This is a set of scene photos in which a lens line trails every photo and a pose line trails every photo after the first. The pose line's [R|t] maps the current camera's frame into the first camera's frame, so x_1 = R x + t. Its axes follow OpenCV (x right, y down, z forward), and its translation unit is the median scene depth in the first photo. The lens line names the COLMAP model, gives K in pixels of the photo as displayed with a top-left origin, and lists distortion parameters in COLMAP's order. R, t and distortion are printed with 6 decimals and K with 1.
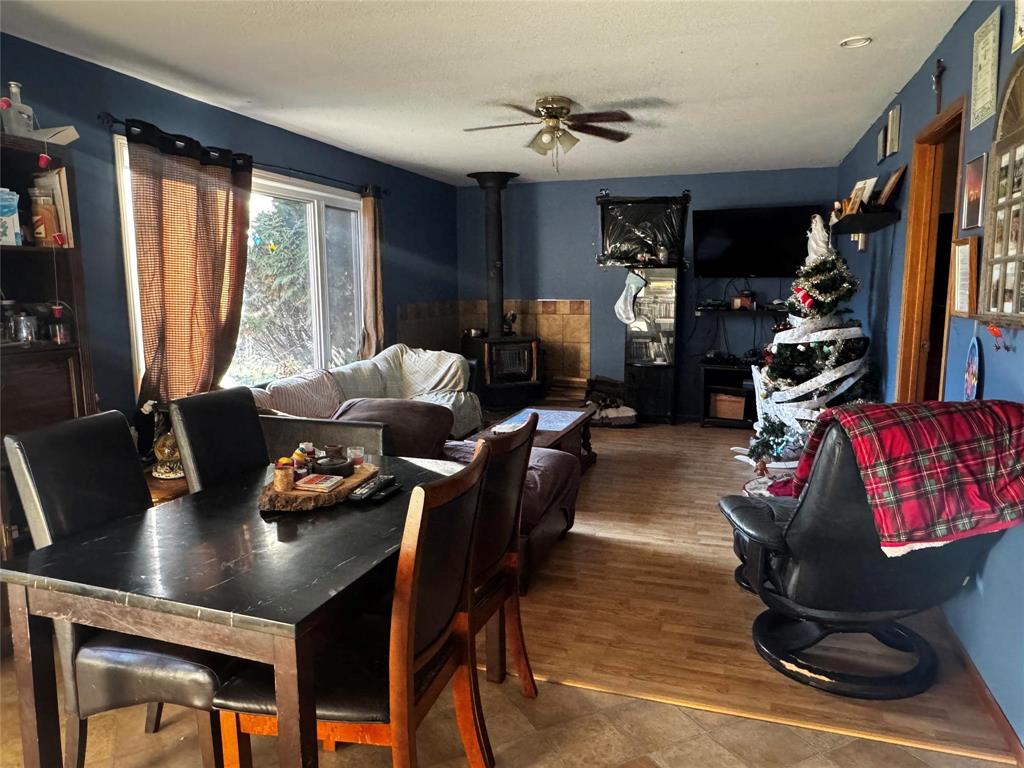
lens RADIAL K [[697.7, 0, 512.5], [0, 697.7, 382.3], [0, 0, 1]] dist [0.000255, -0.000487]
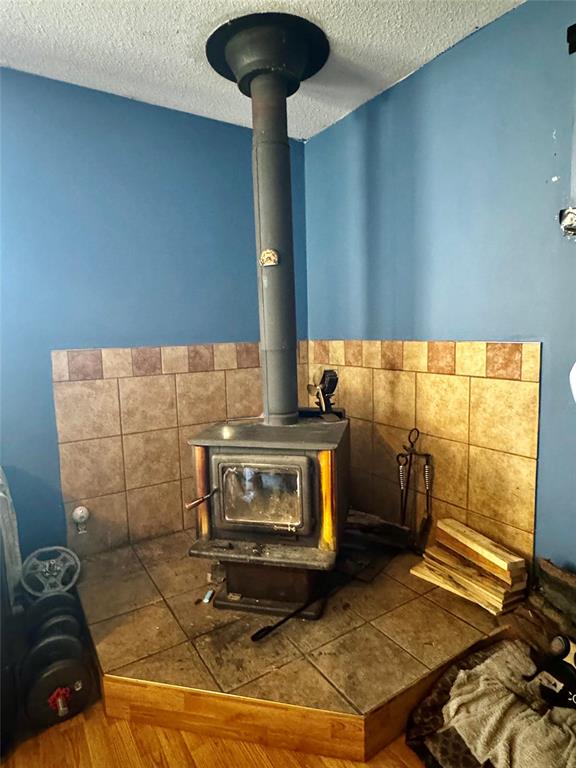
lens RADIAL K [[446.9, 0, 287.9], [0, 446.9, 382.6], [0, 0, 1]] dist [0.003238, 0.000404]
pose [[0.779073, 0.060583, -0.623999, 0.266820], [-0.066333, 0.997699, 0.014046, -0.158458], [0.623414, 0.030449, 0.781299, 1.278326]]
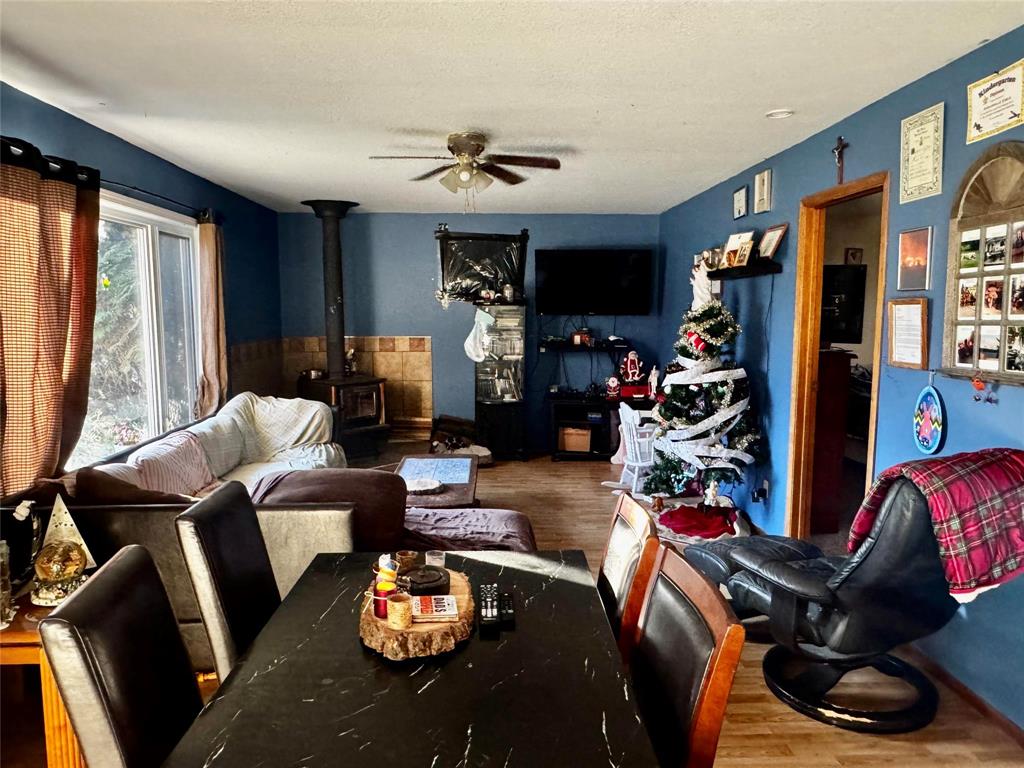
lens RADIAL K [[697.7, 0, 508.7], [0, 697.7, 384.5], [0, 0, 1]] dist [0.000255, -0.000487]
pose [[0.937452, -0.032329, 0.346611, -0.215463], [0.043263, 0.998779, -0.023854, -0.041064], [-0.345417, 0.037357, 0.937705, 0.099317]]
